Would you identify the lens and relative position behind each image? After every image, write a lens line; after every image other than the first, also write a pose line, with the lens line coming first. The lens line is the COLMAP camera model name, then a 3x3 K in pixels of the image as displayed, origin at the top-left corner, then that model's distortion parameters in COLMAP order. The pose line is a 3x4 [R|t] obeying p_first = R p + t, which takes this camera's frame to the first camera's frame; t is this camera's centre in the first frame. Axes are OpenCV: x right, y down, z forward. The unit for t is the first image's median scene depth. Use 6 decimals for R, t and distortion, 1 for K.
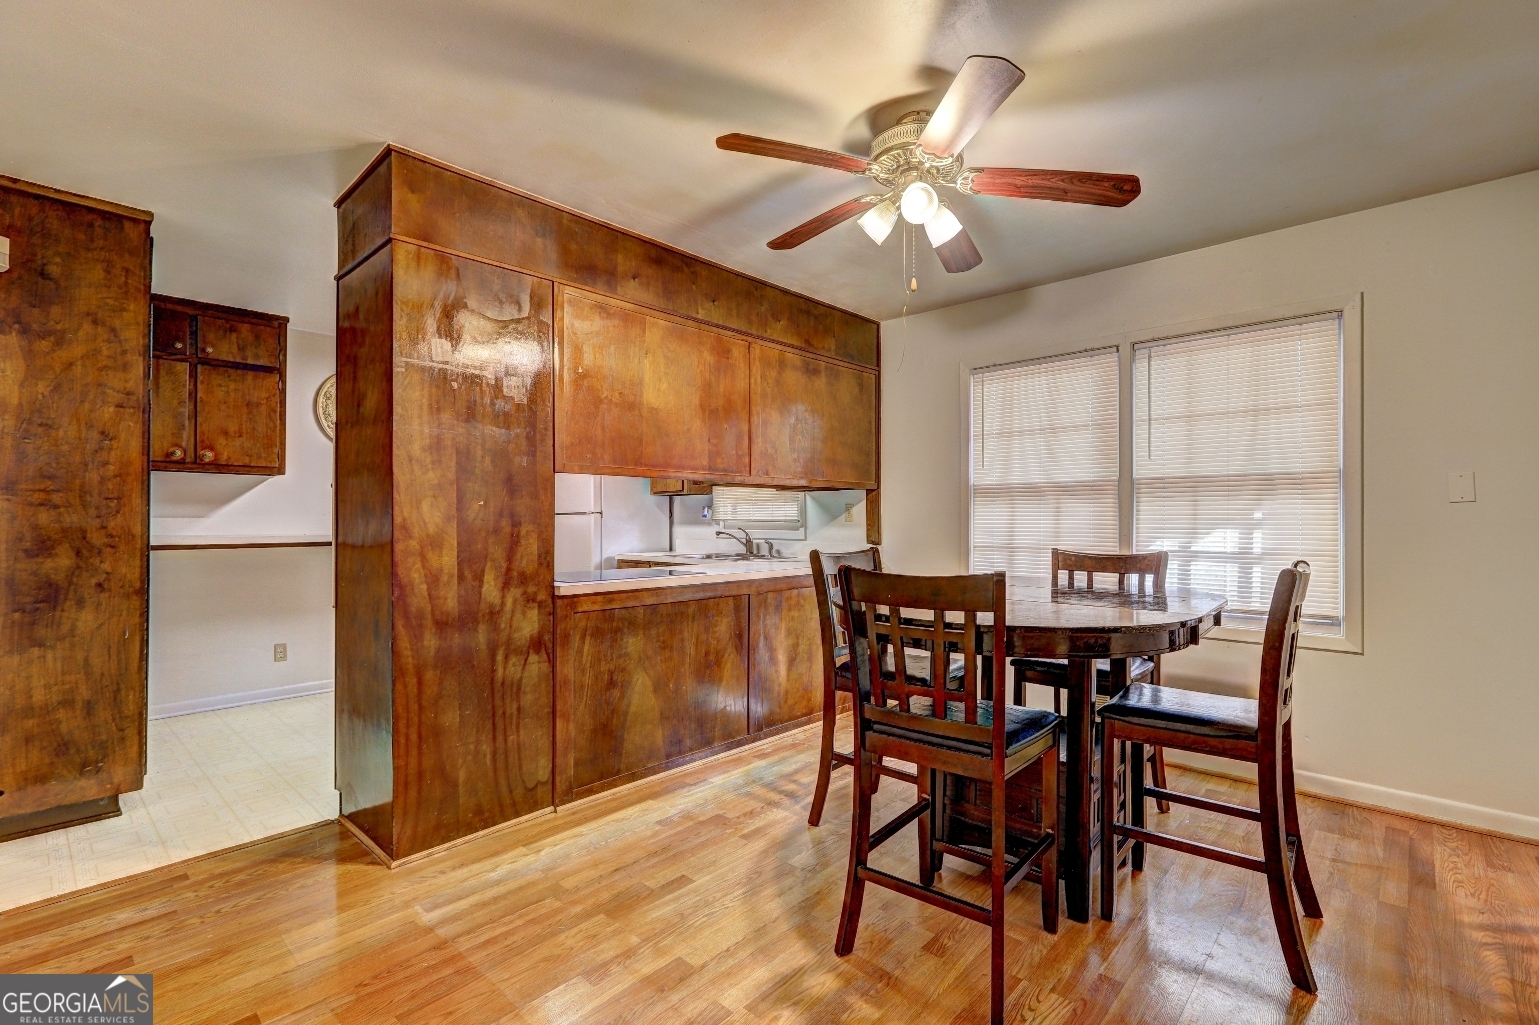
lens RADIAL K [[694.4, 0, 760.8], [0, 694.4, 516.9], [0, 0, 1]] dist [0.000421, 0.000956]
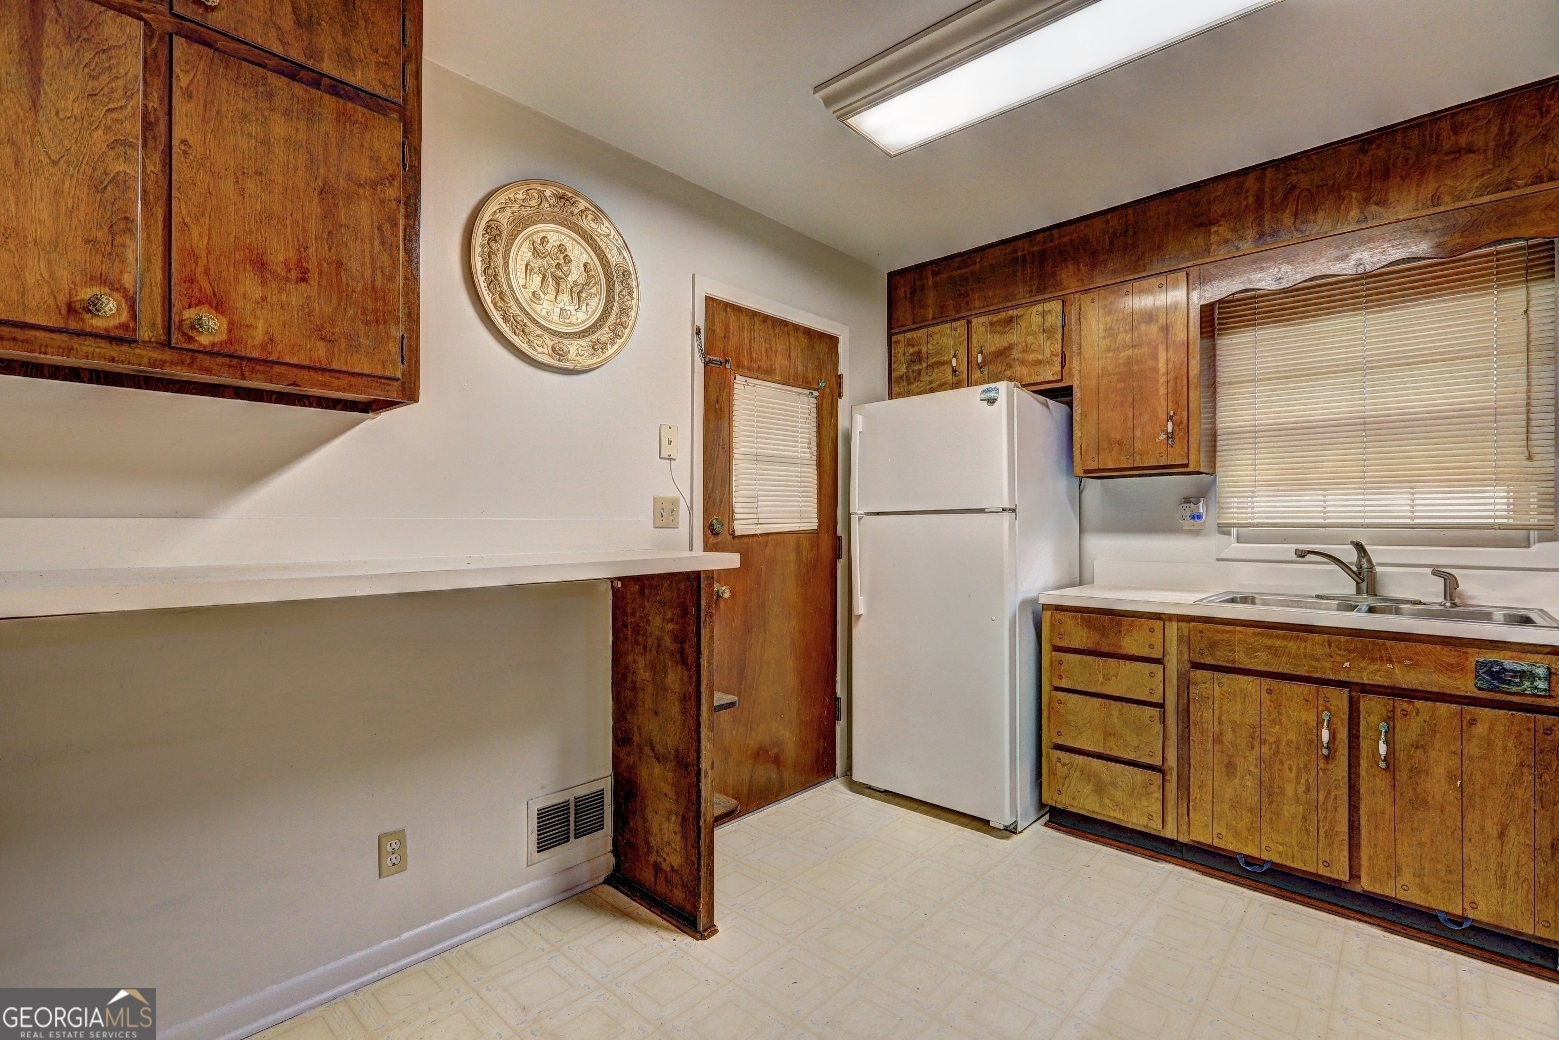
lens RADIAL K [[703.4, 0, 779.0], [0, 703.4, 524.0], [0, 0, 1]] dist [0.000421, 0.000956]
pose [[0.999999, 0.000839, -0.000913, -0.542037], [-0.000835, 0.999991, 0.004171, 0.003213], [0.000917, -0.004170, 0.999991, 0.688752]]
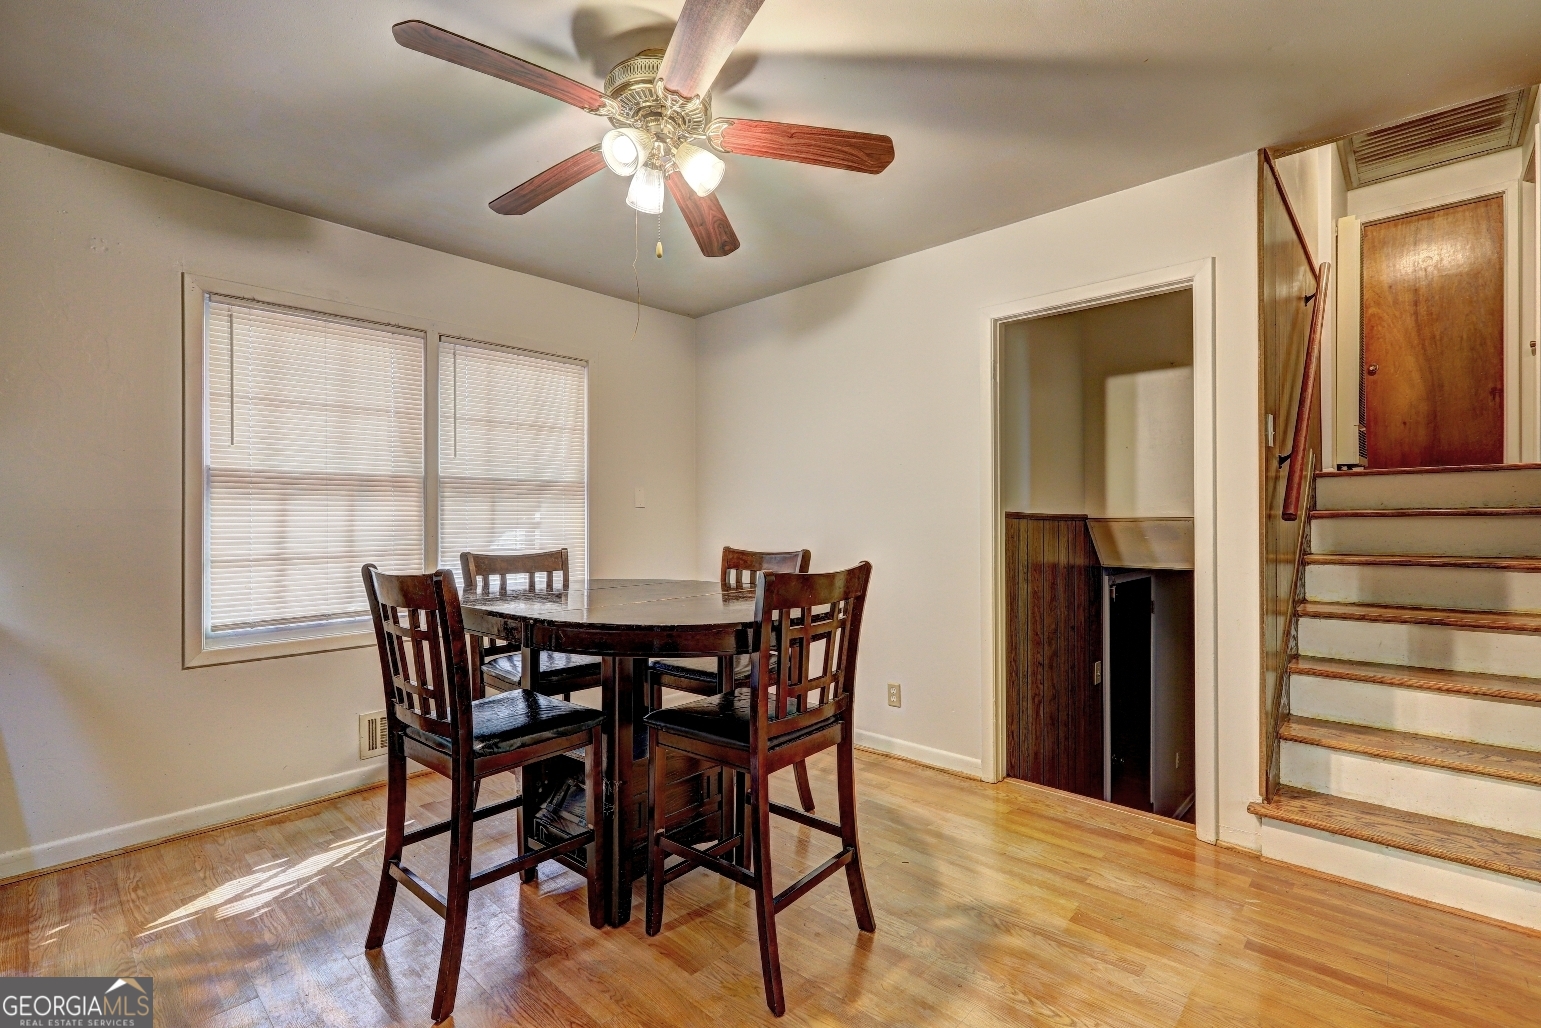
lens RADIAL K [[695.3, 0, 767.9], [0, 695.3, 516.0], [0, 0, 1]] dist [0.000421, 0.000956]
pose [[0.008408, 0.003856, 0.999957, -0.359583], [-0.001024, 0.999992, -0.003847, 0.002029], [-0.999964, -0.000992, 0.008412, 0.475254]]
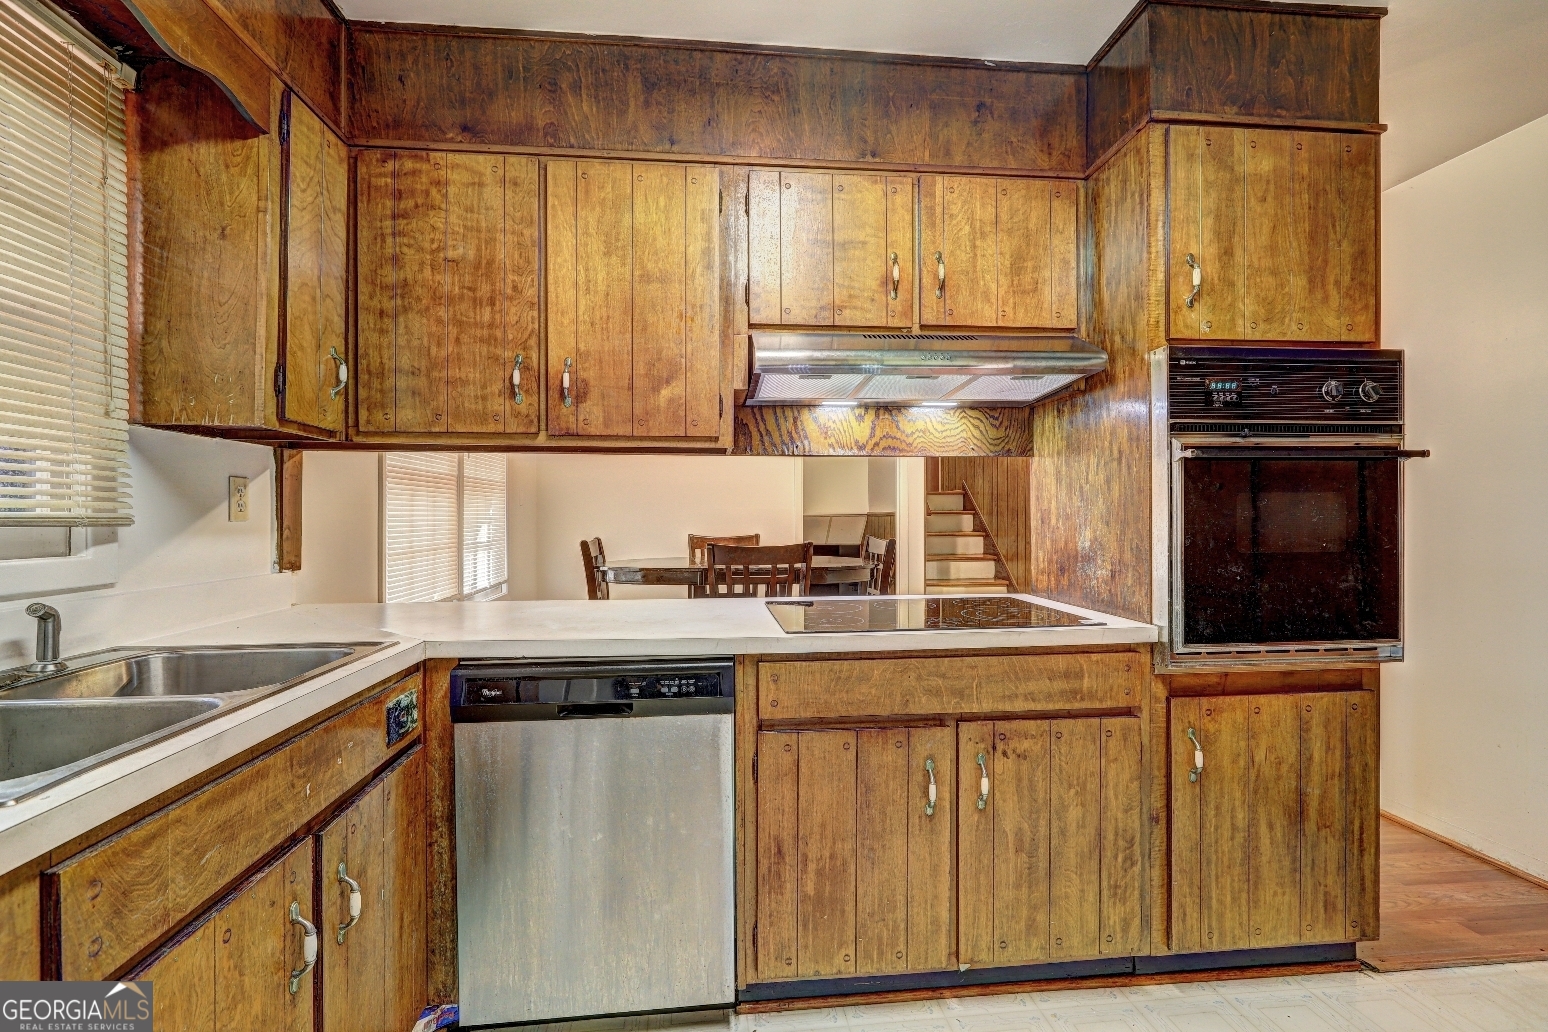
lens RADIAL K [[698.4, 0, 764.7], [0, 698.4, 518.0], [0, 0, 1]] dist [0.000421, 0.000956]
pose [[-0.750948, -0.003627, 0.660351, -0.428597], [-0.001585, 0.999992, 0.003689, 0.003806], [-0.660360, 0.001723, -0.750948, 1.301779]]
